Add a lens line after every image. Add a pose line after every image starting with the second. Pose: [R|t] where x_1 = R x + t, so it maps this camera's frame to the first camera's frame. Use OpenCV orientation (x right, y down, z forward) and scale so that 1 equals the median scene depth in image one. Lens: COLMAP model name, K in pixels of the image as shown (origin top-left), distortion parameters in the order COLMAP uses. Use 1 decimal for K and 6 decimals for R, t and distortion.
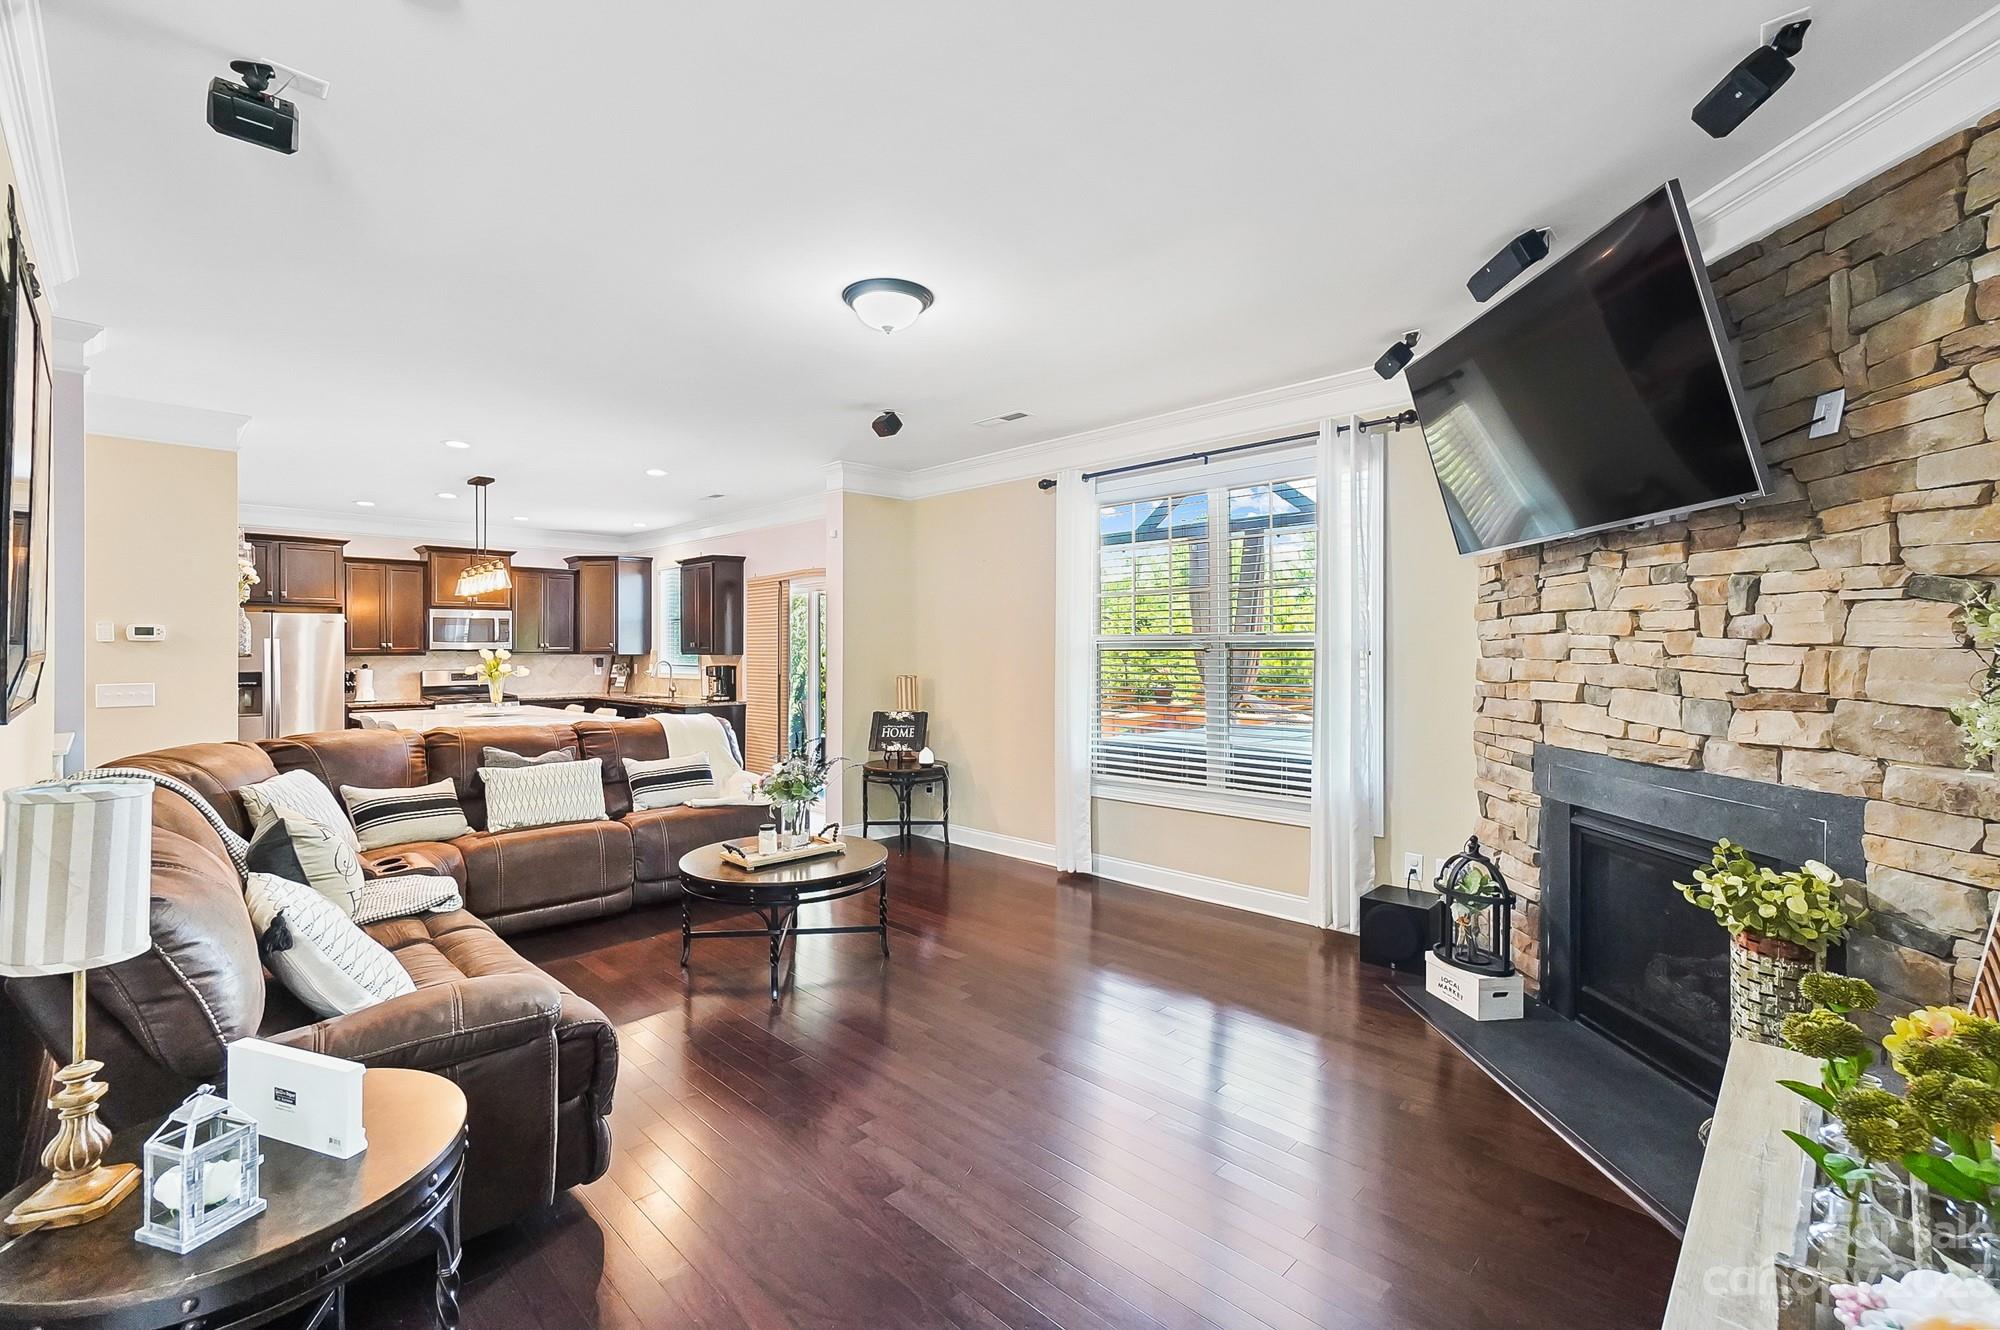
lens RADIAL K [[856.6, 0, 999.5], [0, 856.6, 657.0], [0, 0, 1]] dist [-0.005012, 0.006015]
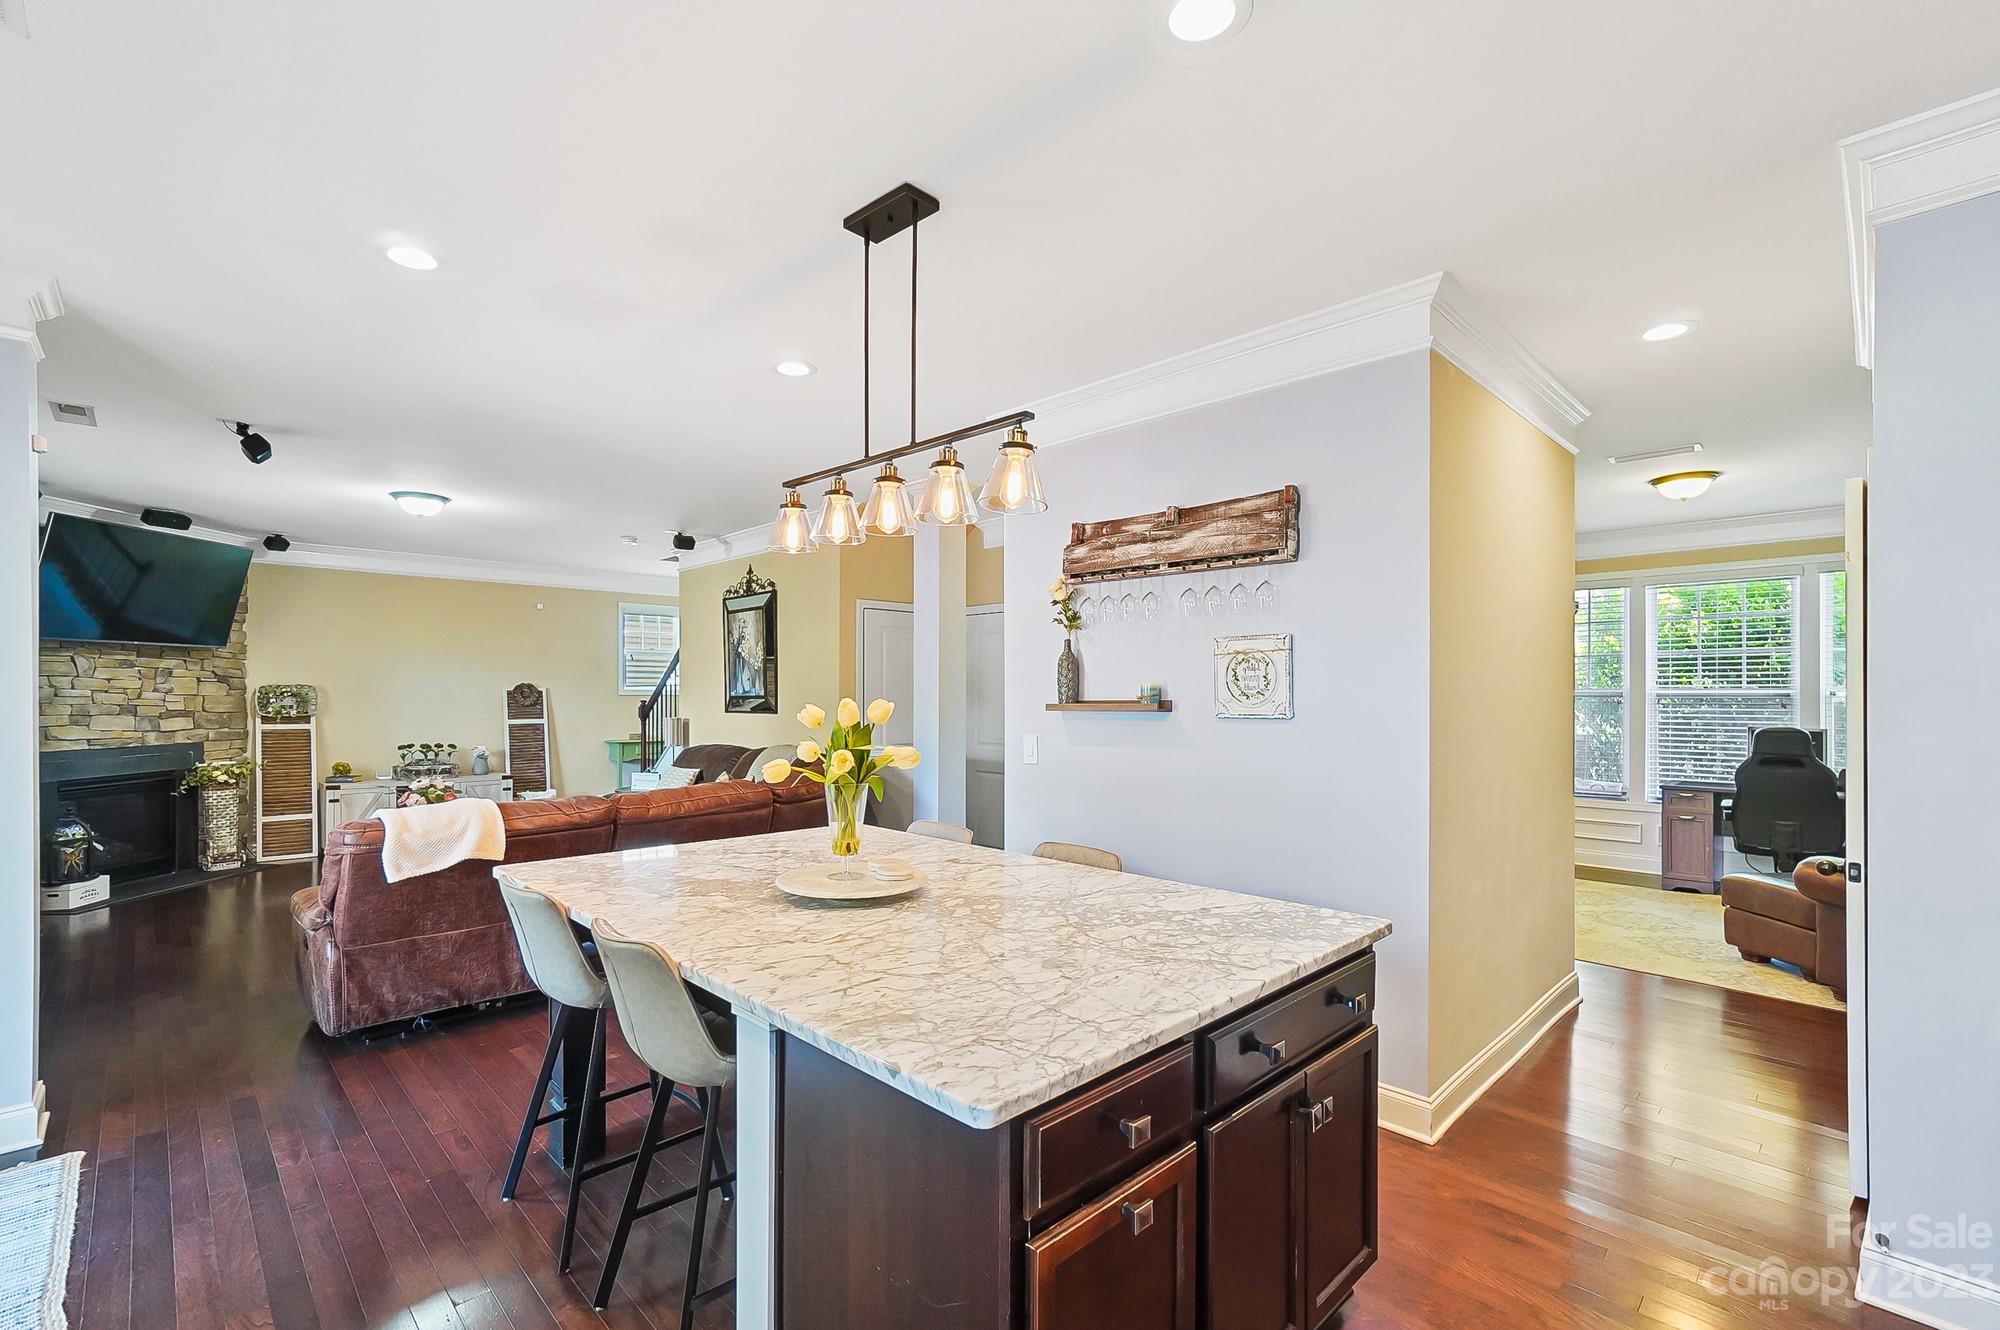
lens RADIAL K [[856.6, 0, 1000.9], [0, 856.6, 678.2], [0, 0, 1]] dist [-0.005012, 0.006015]
pose [[-0.999963, 0.001374, 0.008499, -1.575872], [0.001341, 0.999992, -0.003839, -0.045905], [-0.008504, -0.003827, -0.999957, 3.240713]]
